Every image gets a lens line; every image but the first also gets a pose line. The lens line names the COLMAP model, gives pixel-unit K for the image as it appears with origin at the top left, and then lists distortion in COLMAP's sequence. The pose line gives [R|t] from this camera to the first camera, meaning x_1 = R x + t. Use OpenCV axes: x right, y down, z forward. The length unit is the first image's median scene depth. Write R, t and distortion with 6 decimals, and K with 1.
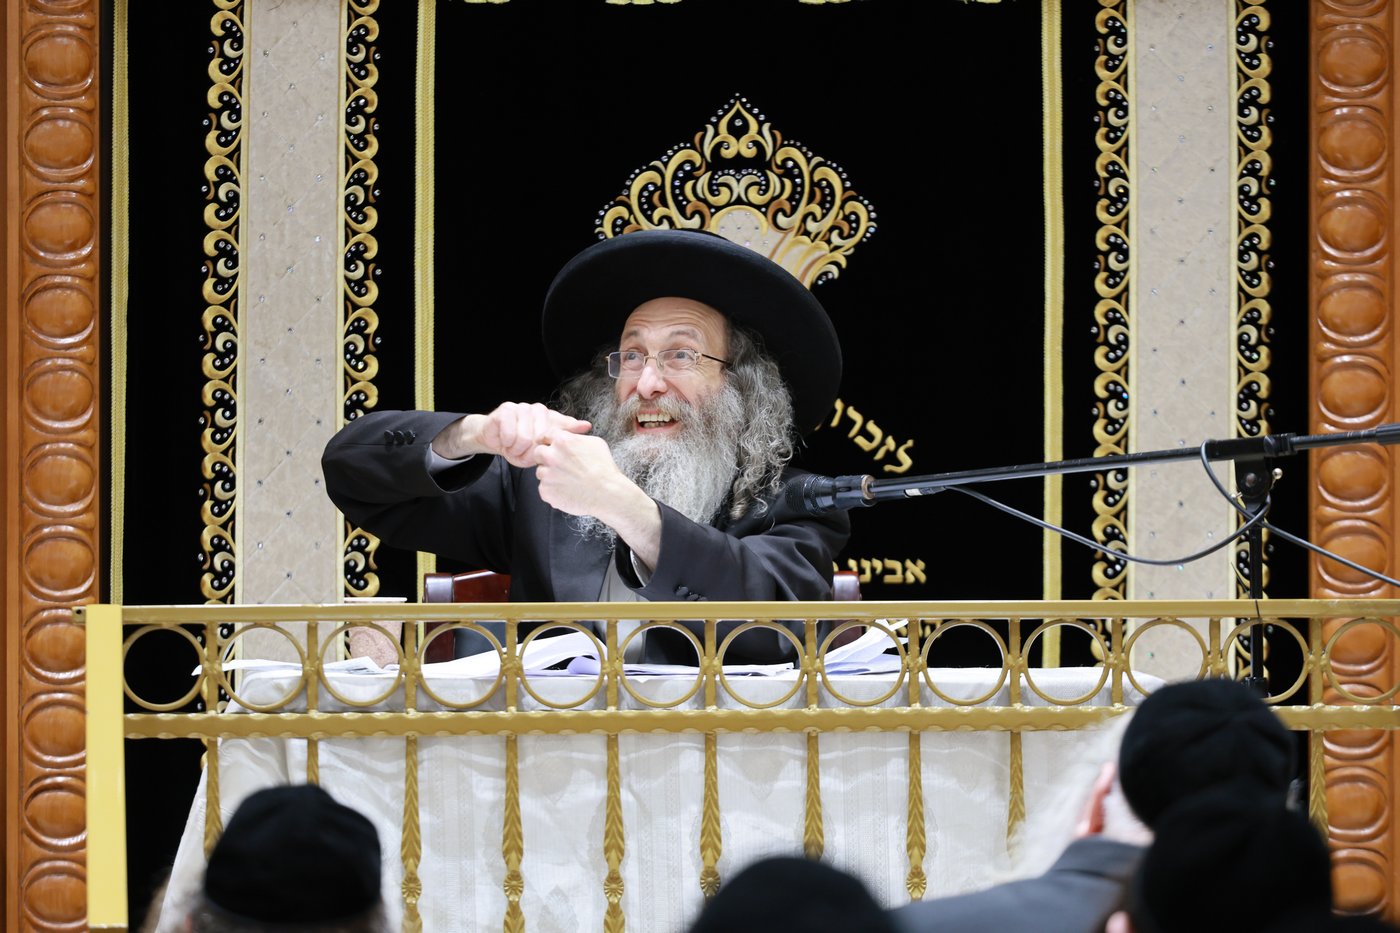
lens RADIAL K [[8152.5, 0, 700.0], [0, 8152.5, 466.5], [0, 0, 1]] dist [-0.054275, 1.386624]
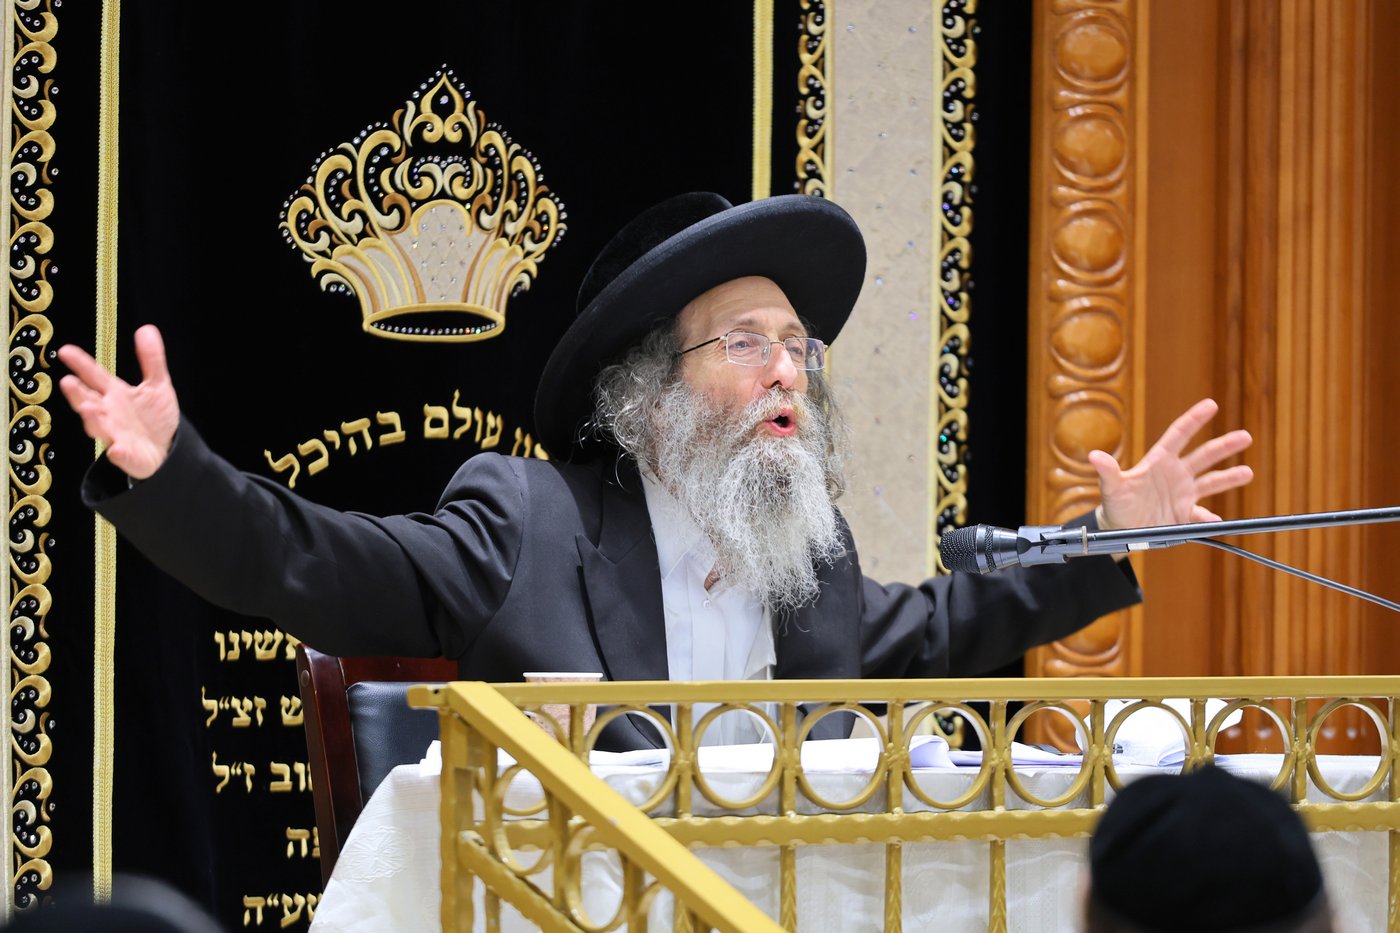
lens RADIAL K [[8152.5, 0, 700.0], [0, 8152.5, 466.5], [0, 0, 1]] dist [-0.054275, 1.386624]
pose [[0.877339, 0.010872, 0.479748, -0.370134], [-0.006618, 0.999922, -0.010558, 0.003729], [-0.479825, 0.006088, 0.877343, 0.259892]]
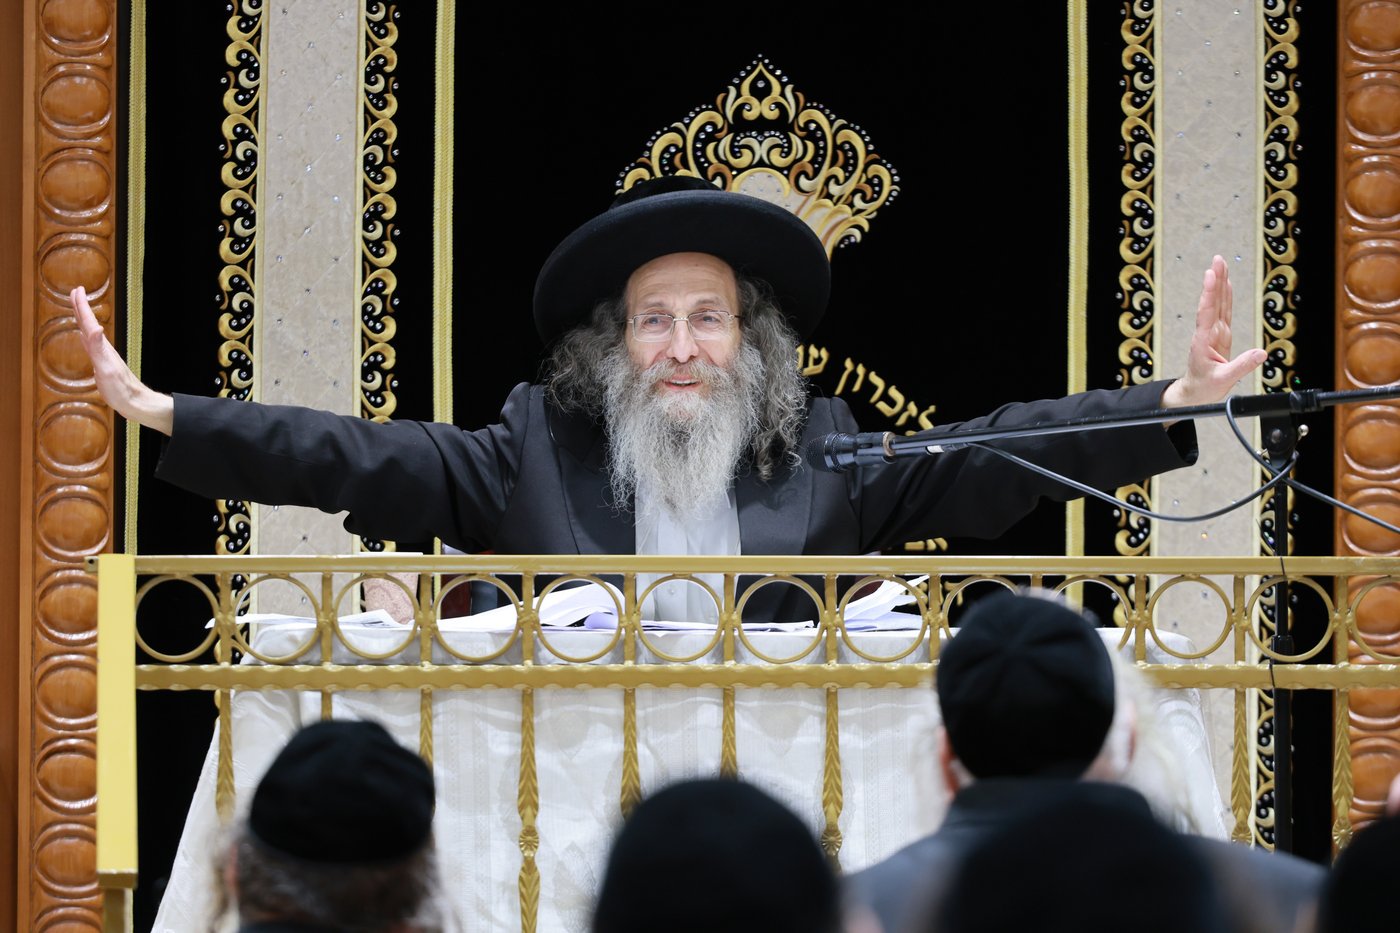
lens RADIAL K [[8152.5, 0, 700.0], [0, 8152.5, 466.5], [0, 0, 1]] dist [-0.054275, 1.386624]
pose [[0.999978, 0.005935, -0.002844, 0.000396], [-0.005949, 0.999970, -0.004986, 0.009301], [0.002814, 0.005003, 0.999984, 0.008940]]
